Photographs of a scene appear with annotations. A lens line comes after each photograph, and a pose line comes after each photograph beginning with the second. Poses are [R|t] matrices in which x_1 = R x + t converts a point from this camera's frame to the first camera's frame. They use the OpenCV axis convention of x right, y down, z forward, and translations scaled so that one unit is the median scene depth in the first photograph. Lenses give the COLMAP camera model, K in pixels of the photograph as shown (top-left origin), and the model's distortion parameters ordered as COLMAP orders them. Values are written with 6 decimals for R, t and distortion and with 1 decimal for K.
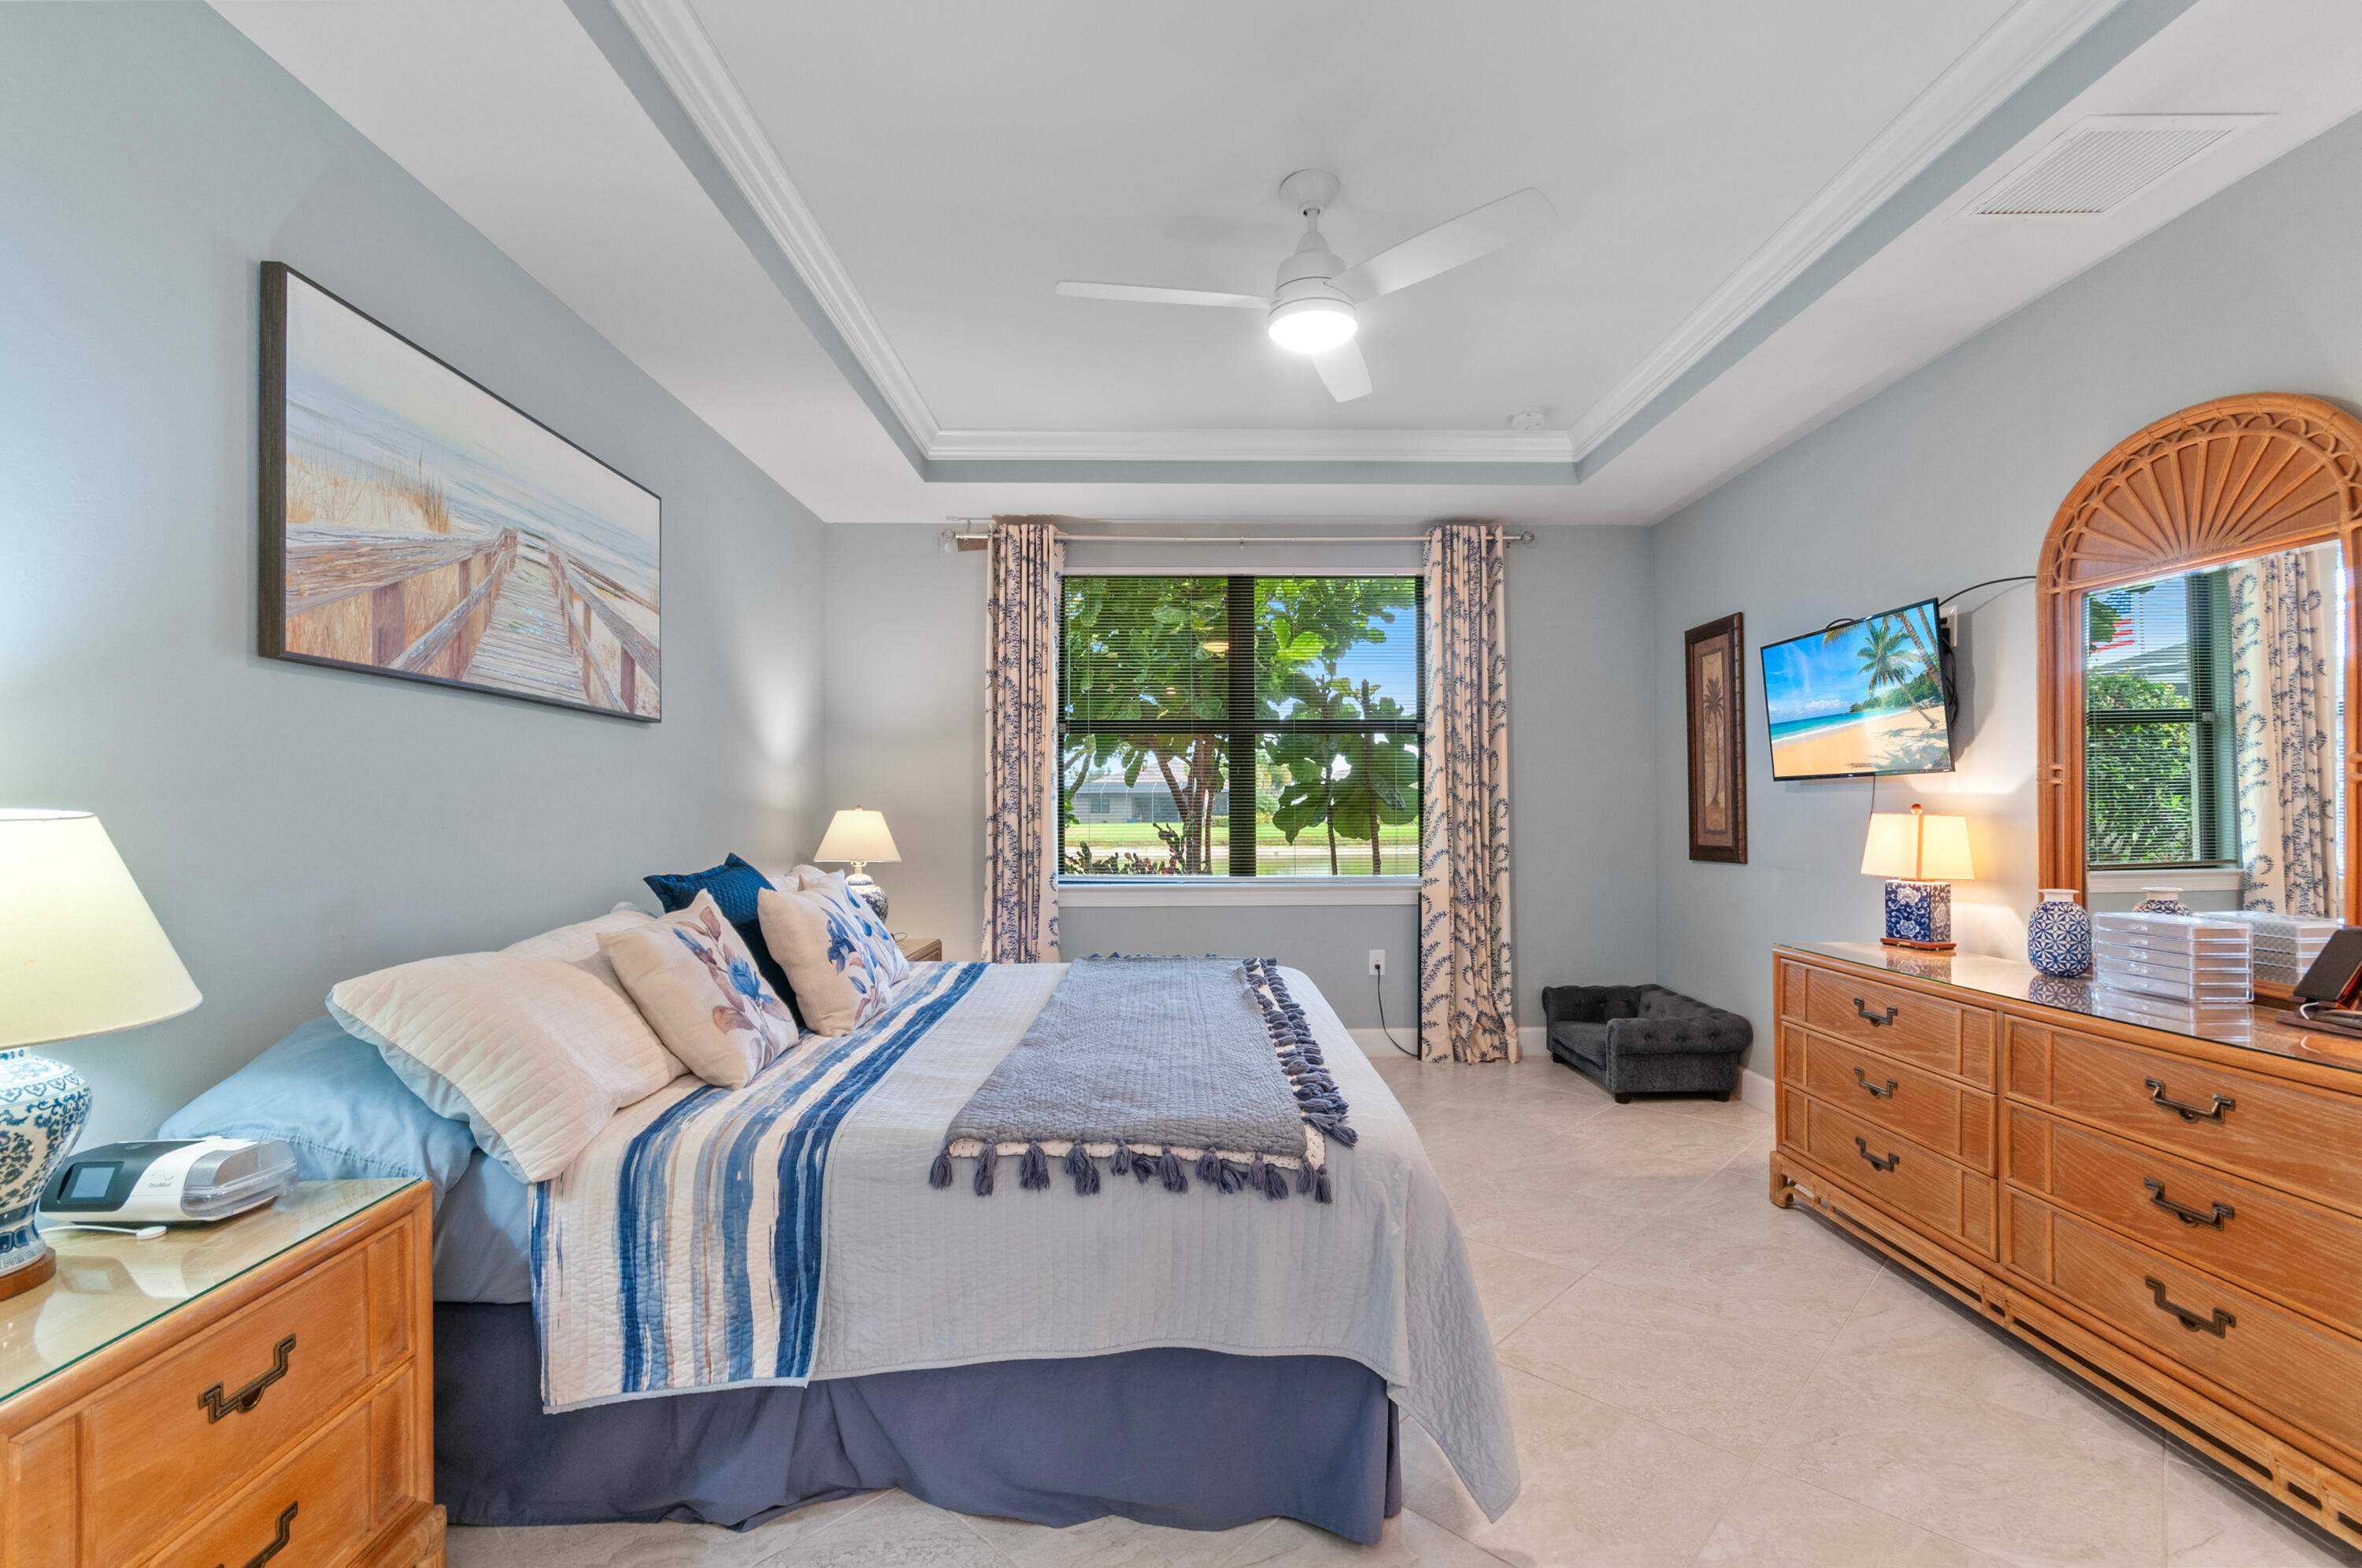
lens RADIAL K [[1040.5, 0, 1183.9], [0, 1040.5, 793.2], [0, 0, 1]] dist [0.000056, 0.000018]
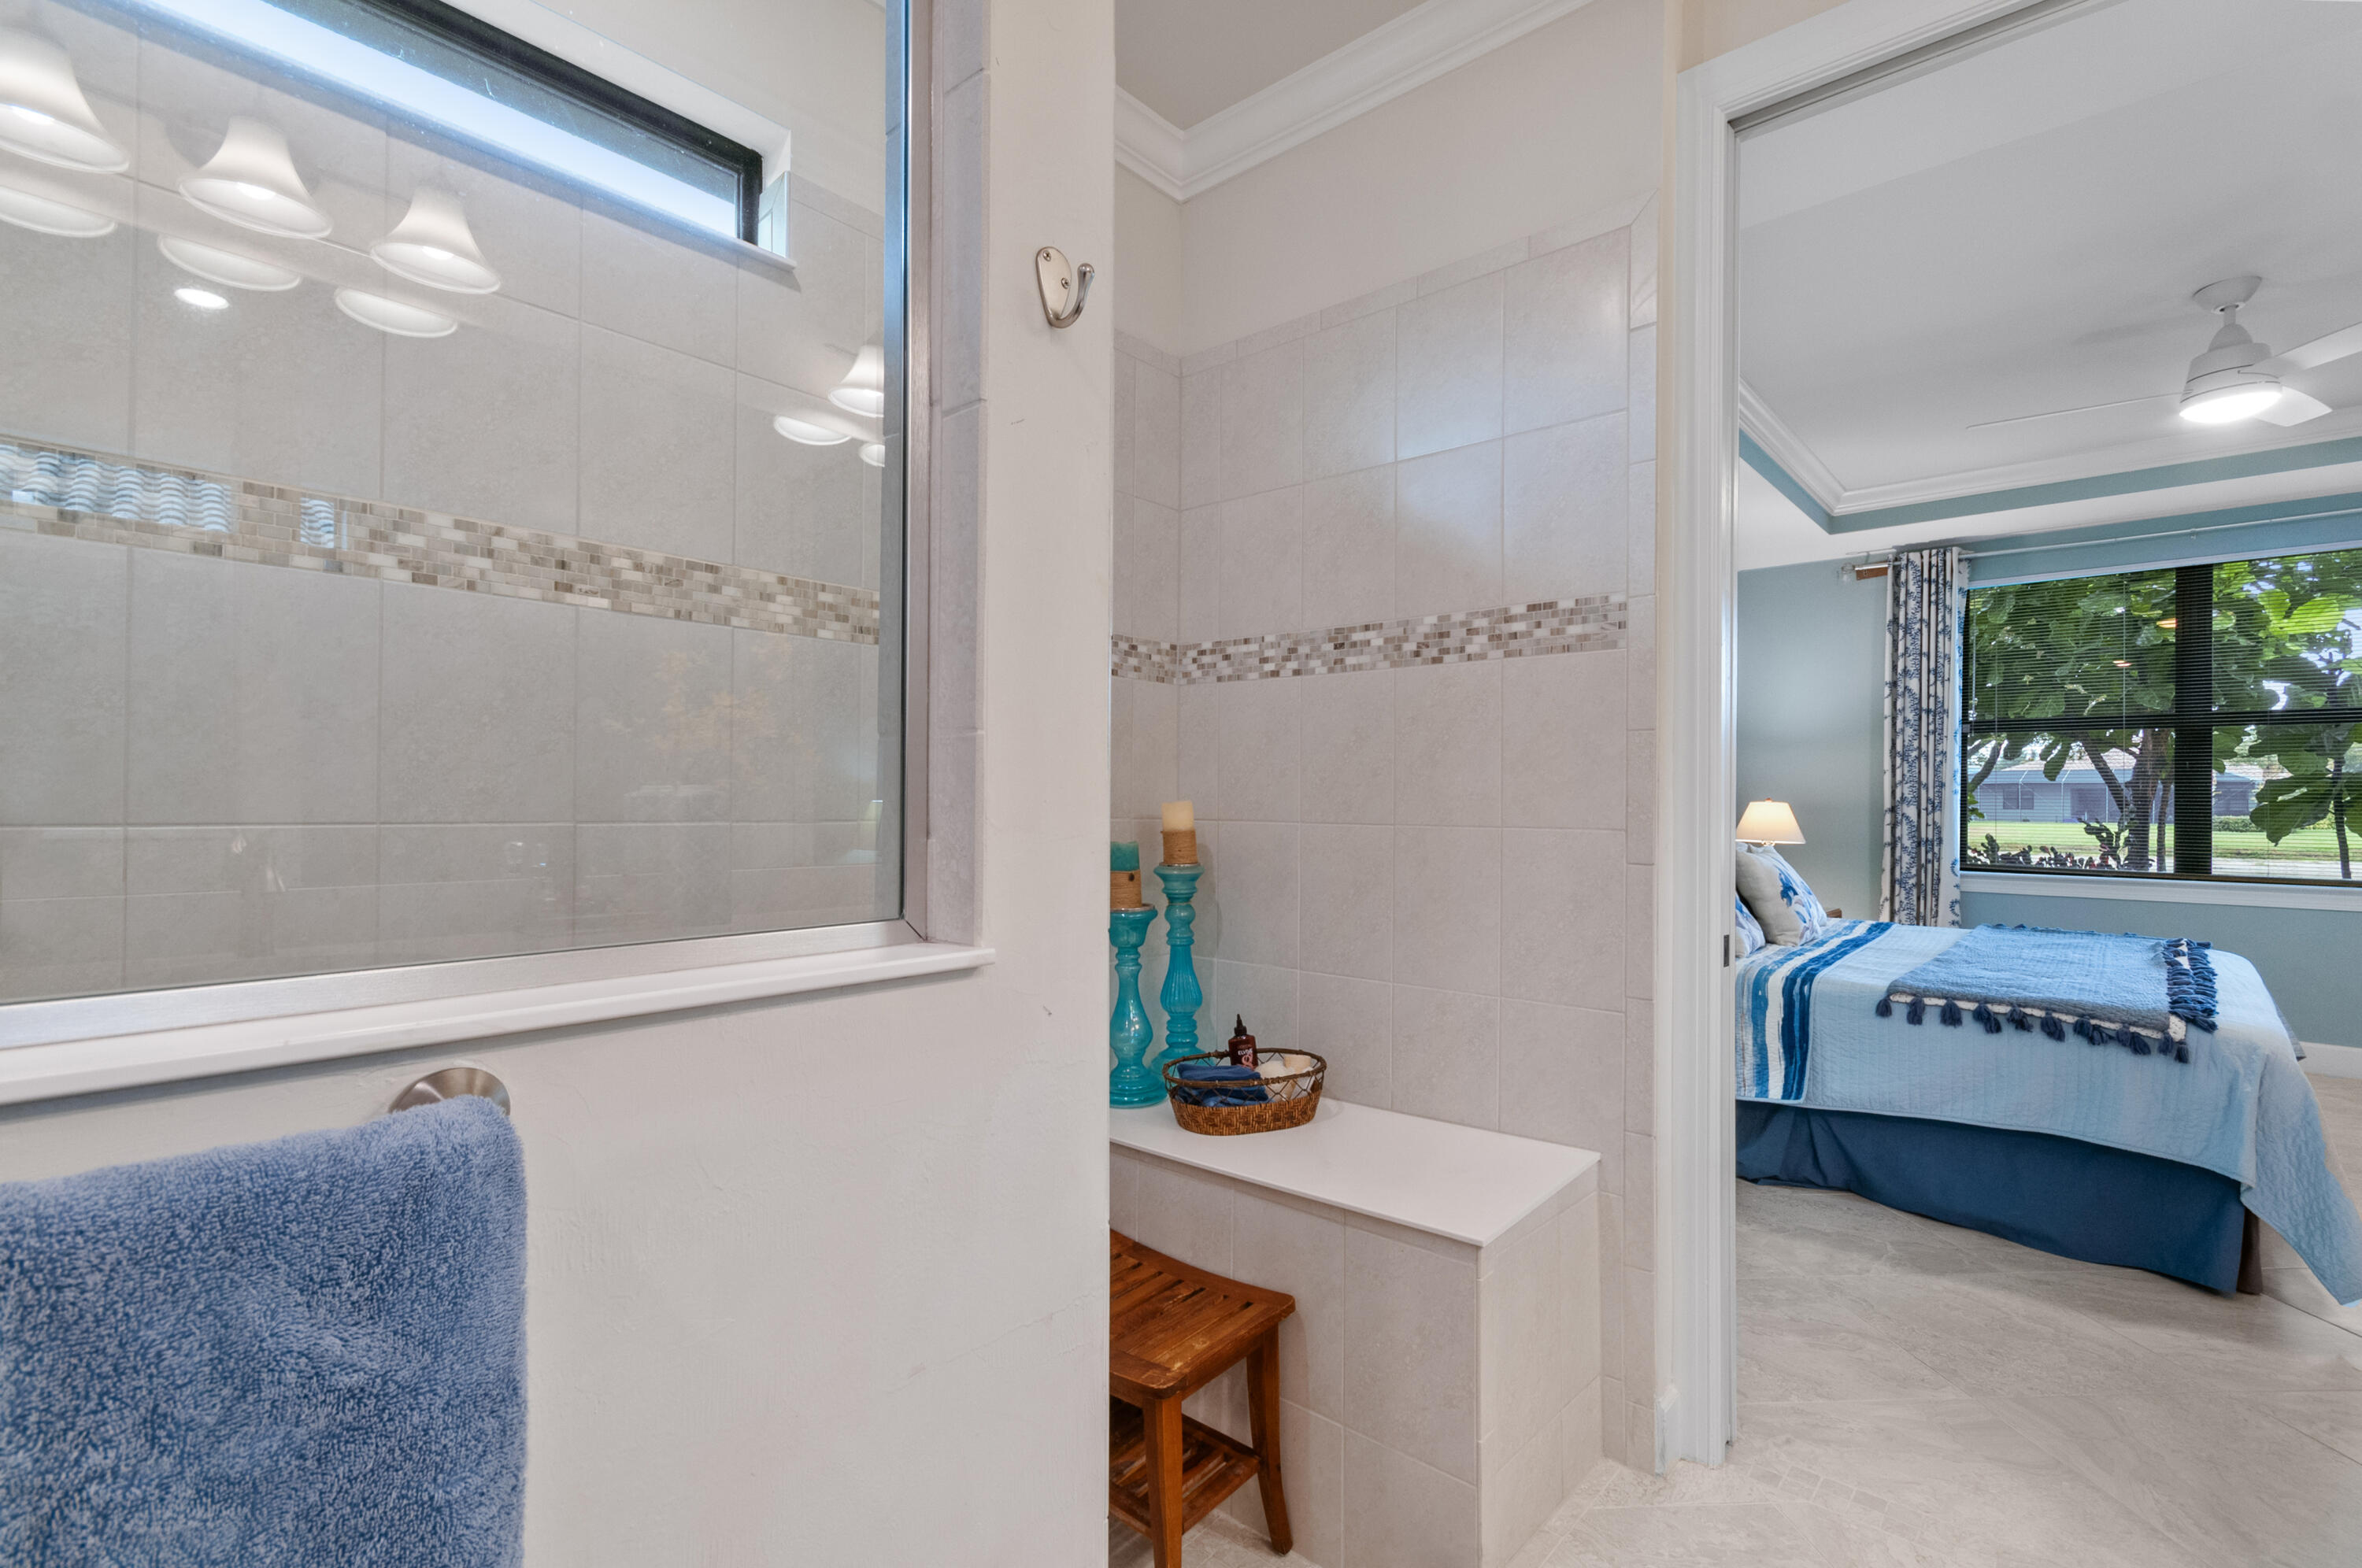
lens RADIAL K [[1040.5, 0, 1194.3], [0, 1040.5, 792.6], [0, 0, 1]] dist [0.000056, 0.000018]
pose [[0.731773, 0.007453, -0.681508, 0.053685], [-0.001082, 0.999952, 0.009775, -0.007974], [0.681547, -0.006416, 0.731746, -0.533736]]
